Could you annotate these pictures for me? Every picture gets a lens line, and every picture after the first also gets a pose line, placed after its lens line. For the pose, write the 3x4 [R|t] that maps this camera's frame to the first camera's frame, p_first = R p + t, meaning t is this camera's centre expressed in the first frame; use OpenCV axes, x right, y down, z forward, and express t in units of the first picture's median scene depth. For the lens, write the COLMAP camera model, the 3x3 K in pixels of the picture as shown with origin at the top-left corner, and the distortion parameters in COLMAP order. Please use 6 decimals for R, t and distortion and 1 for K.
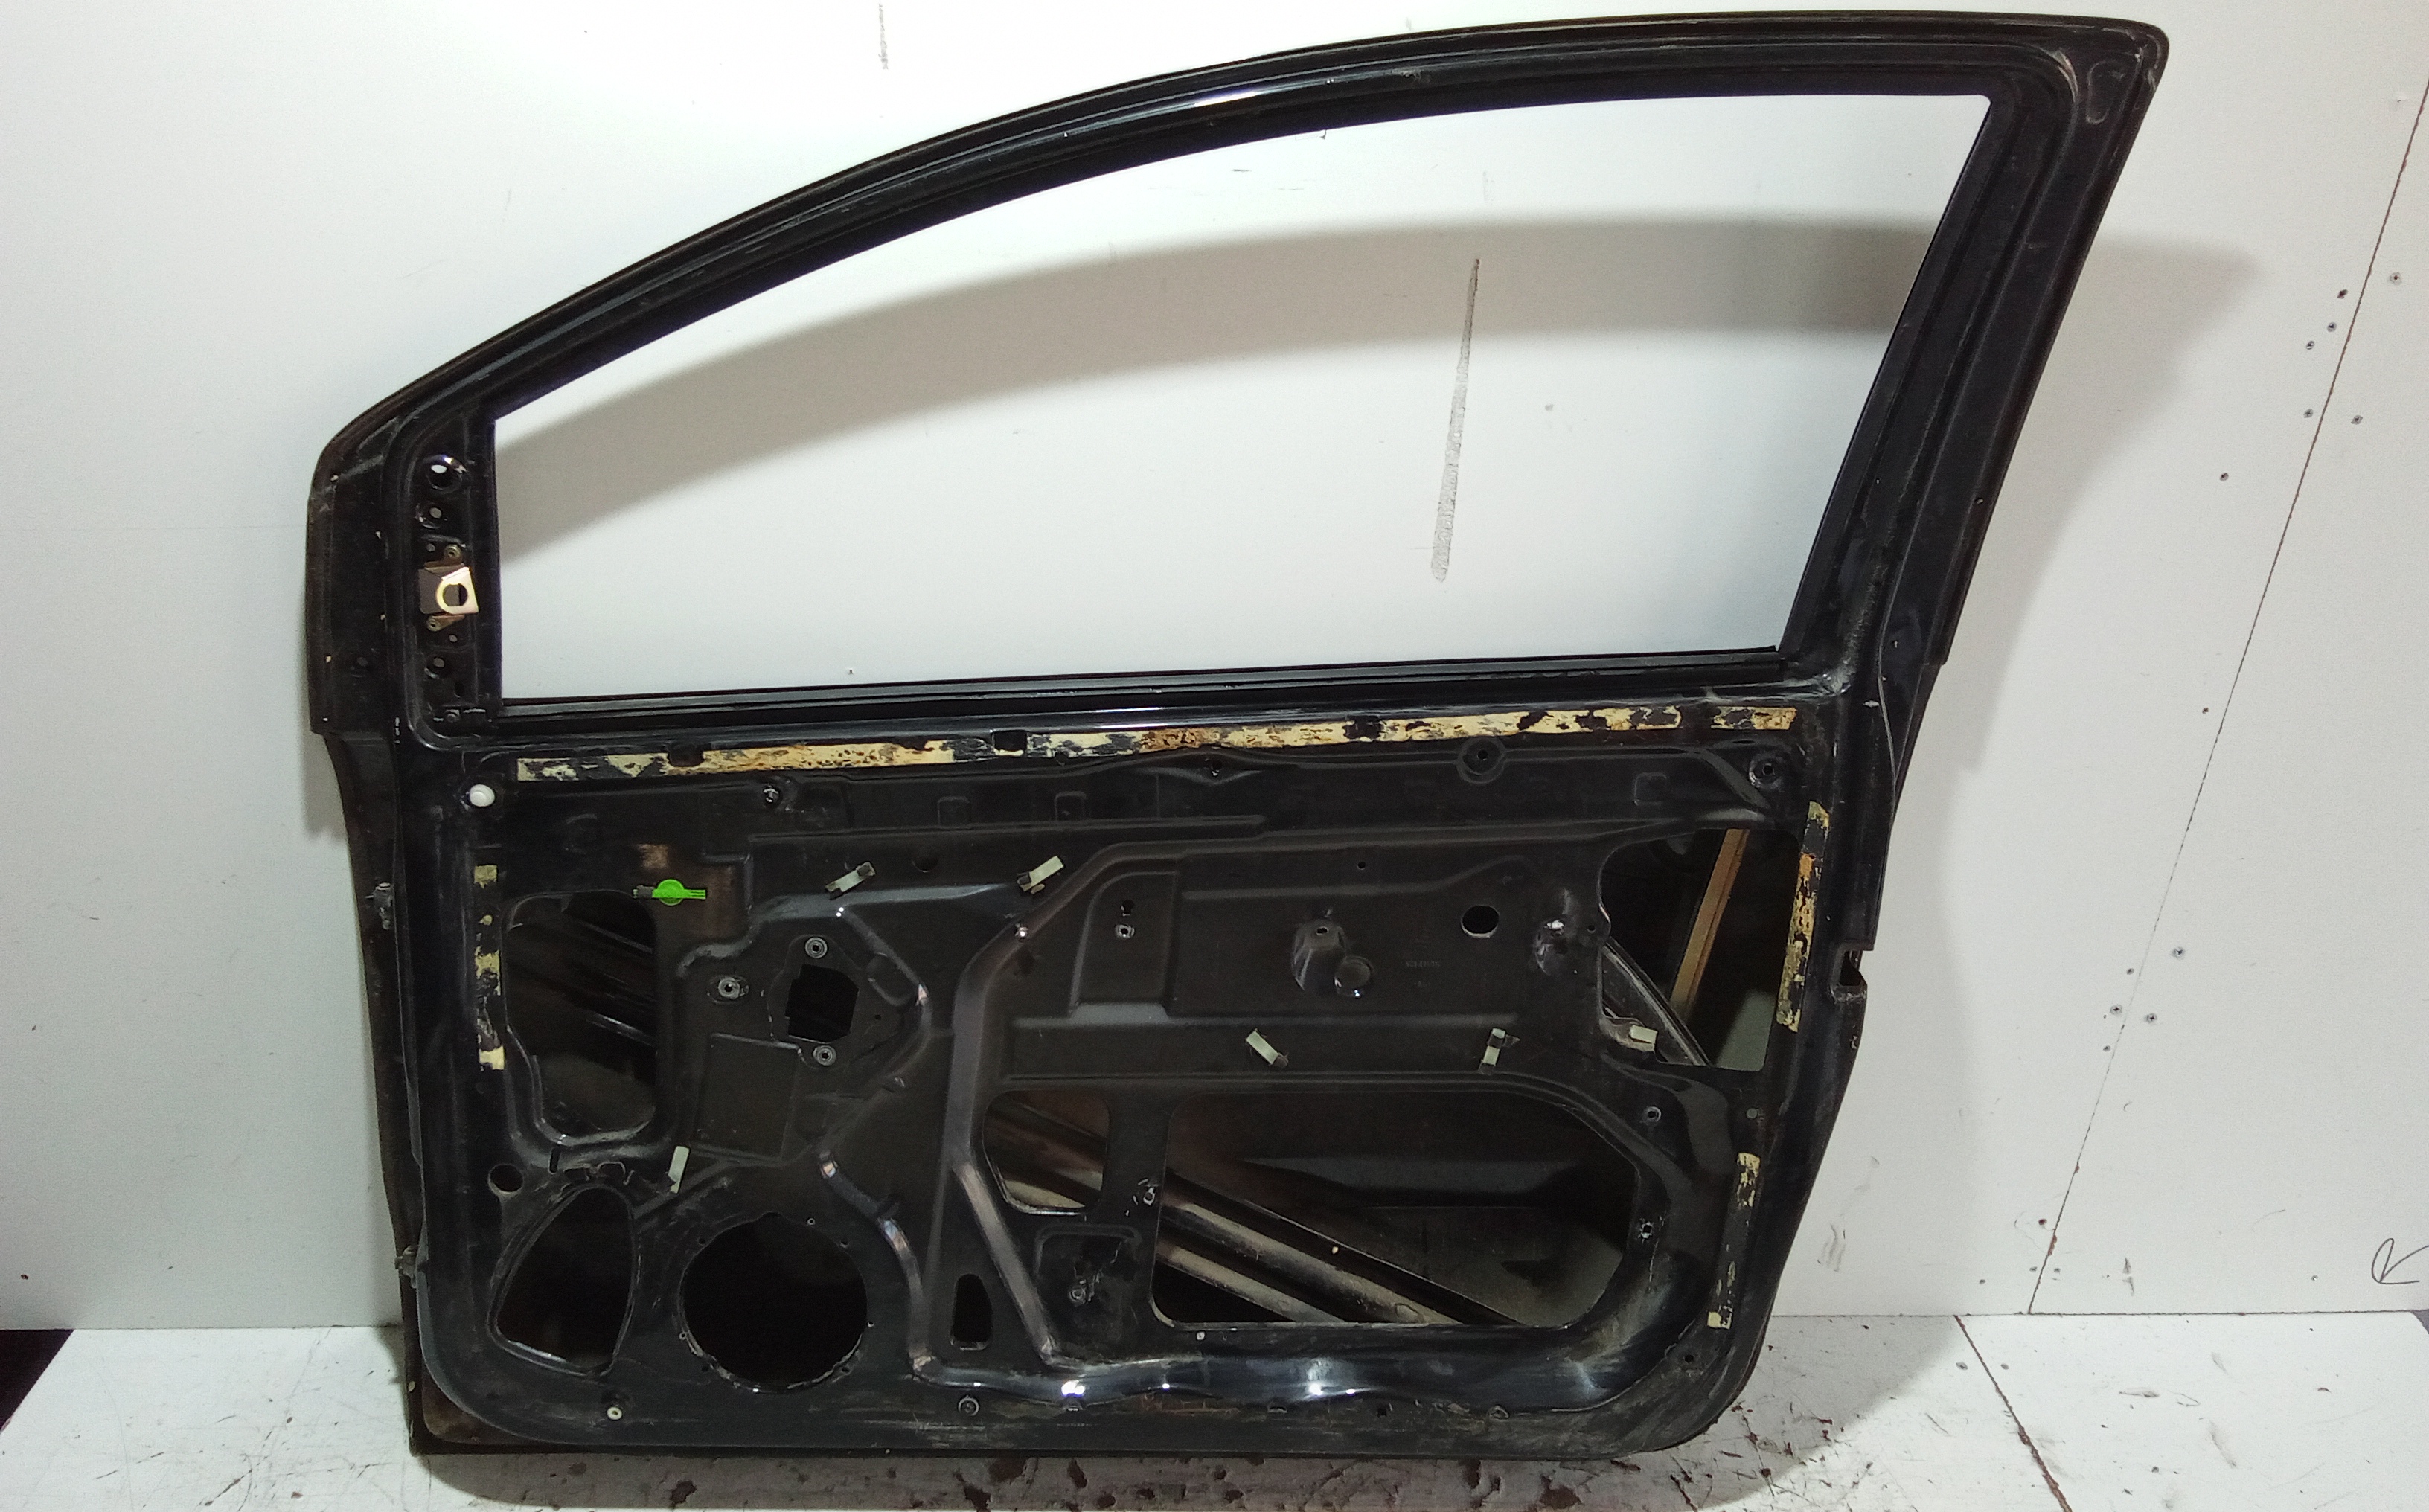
lens RADIAL K [[1891.7, 0, 1204.3], [0, 1891.7, 741.5], [0, 0, 1]] dist [0.049245, -0.057807]
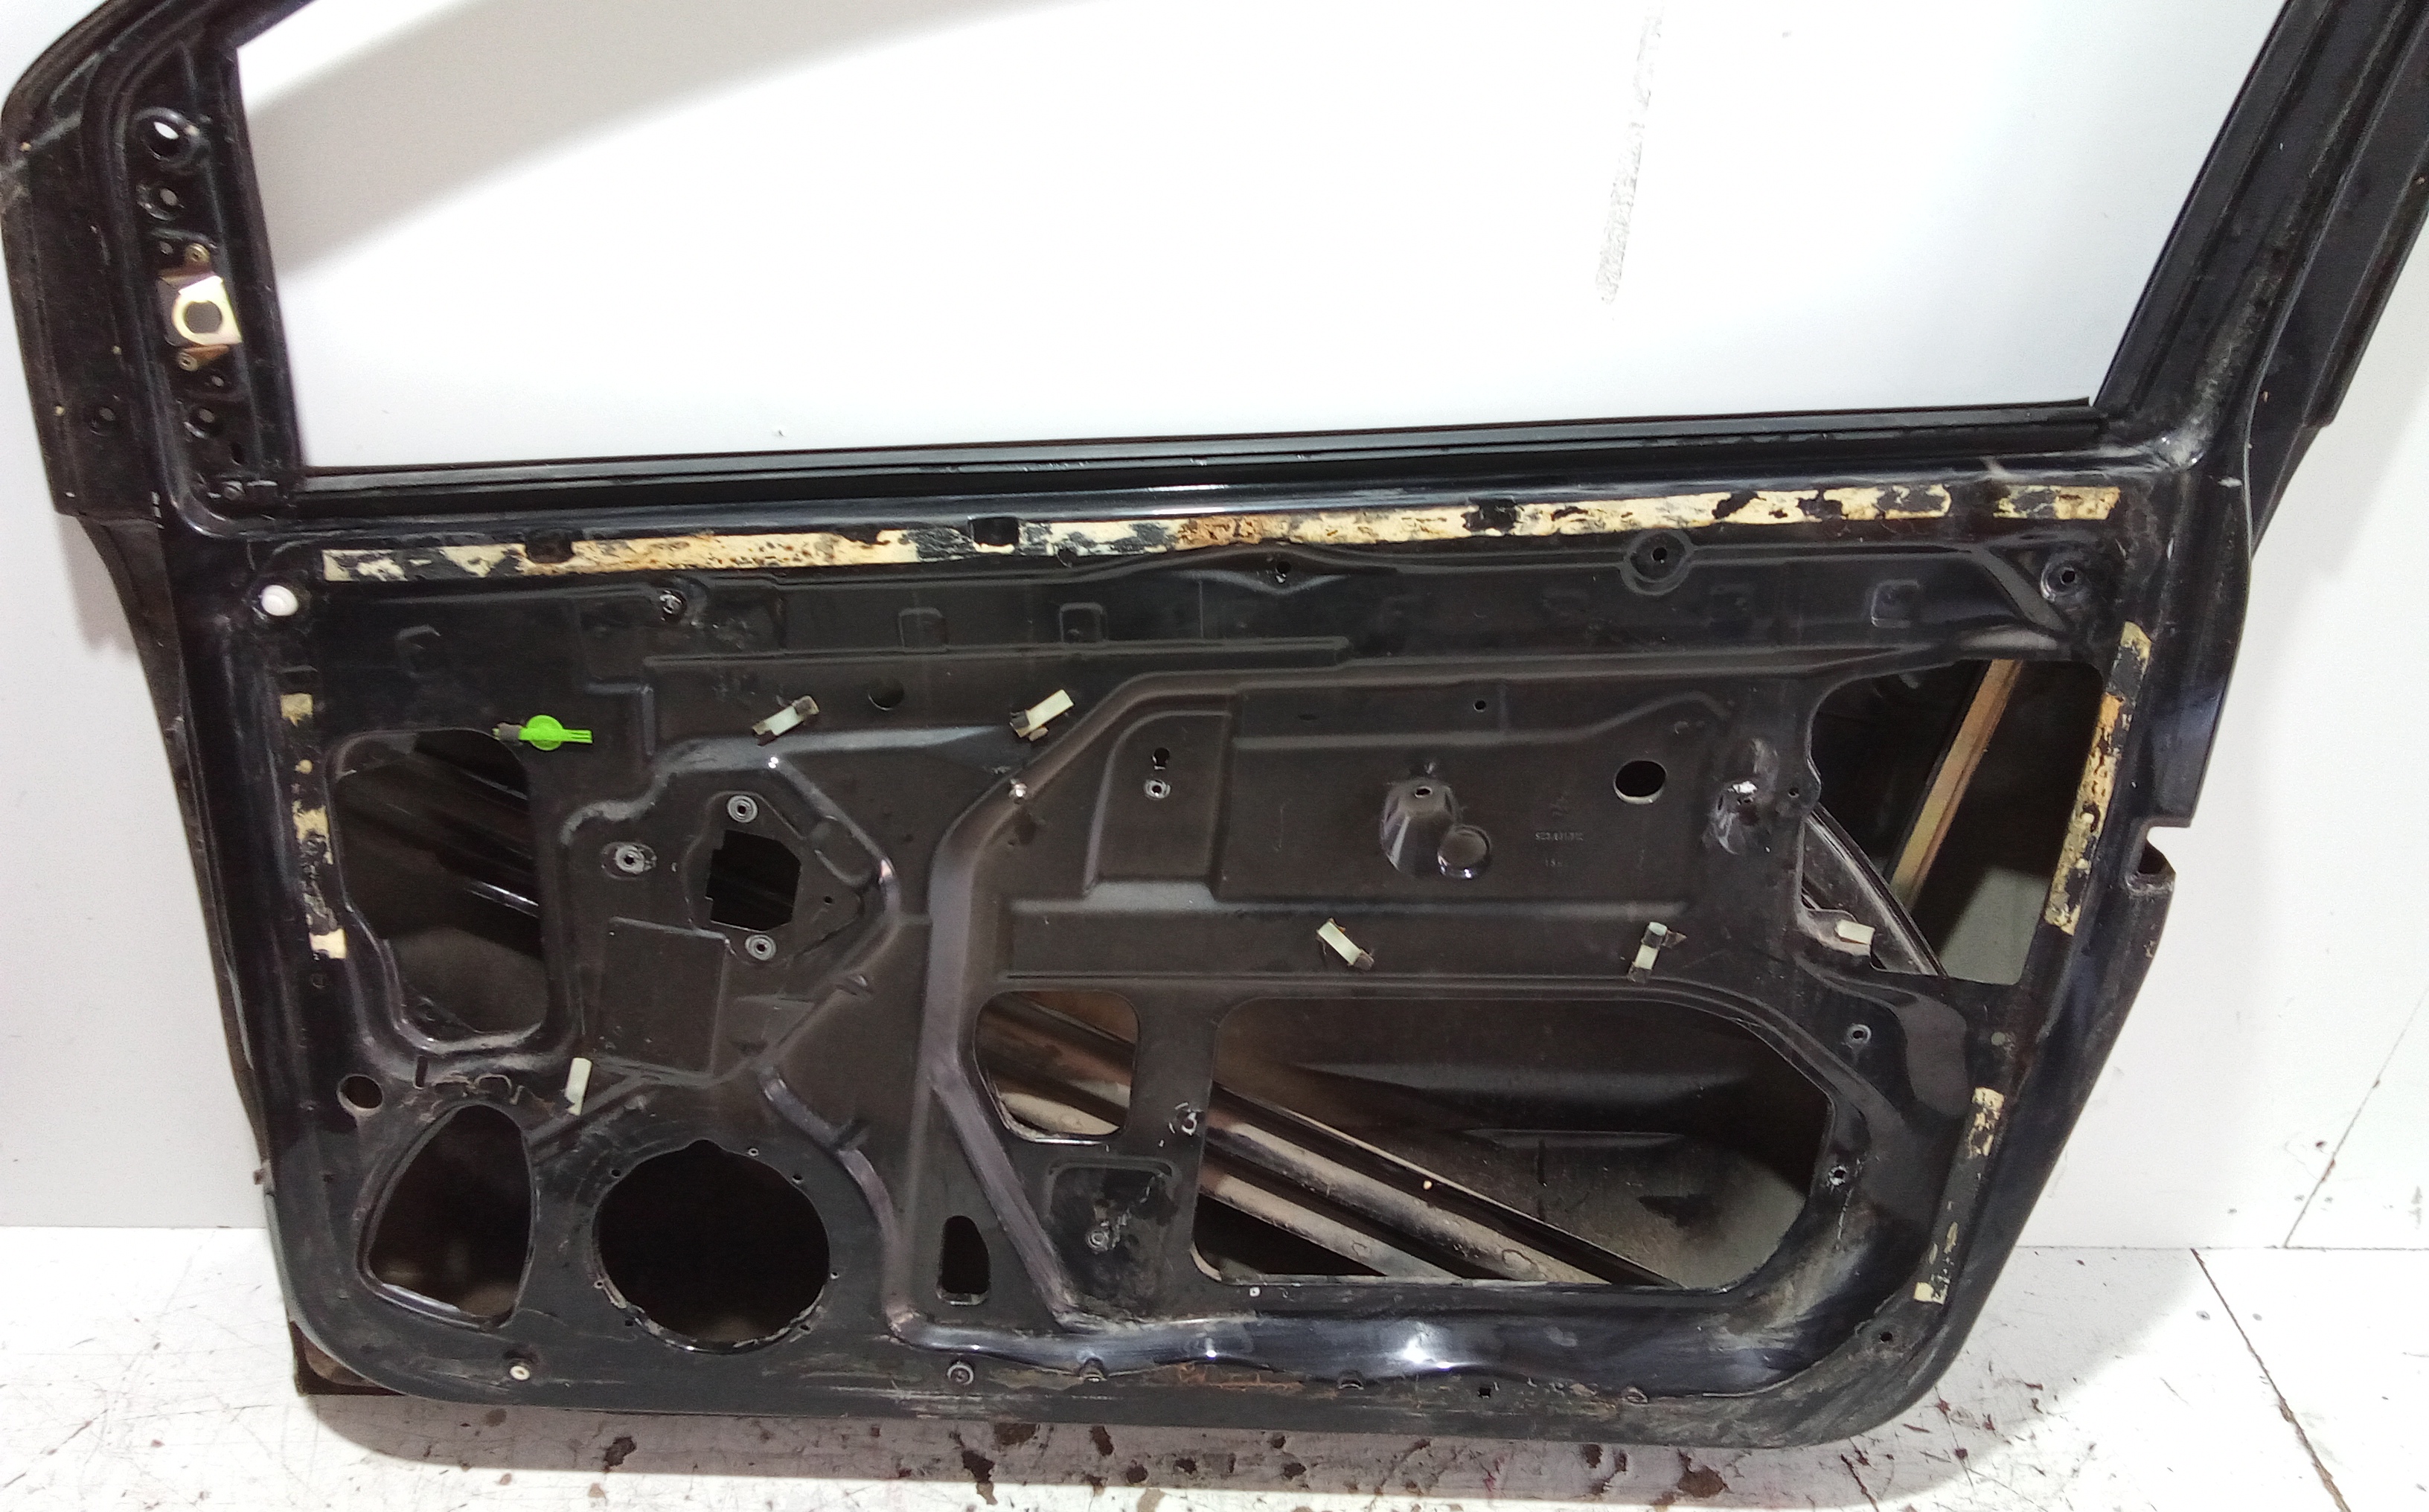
lens RADIAL K [[1891.7, 0, 1191.1], [0, 1891.7, 758.1], [0, 0, 1]] dist [0.049245, -0.057807]
pose [[0.999123, 0.010369, -0.040569, 0.001403], [-0.005267, 0.992280, 0.123904, -0.004044], [0.041540, -0.123582, 0.991465, 0.260904]]
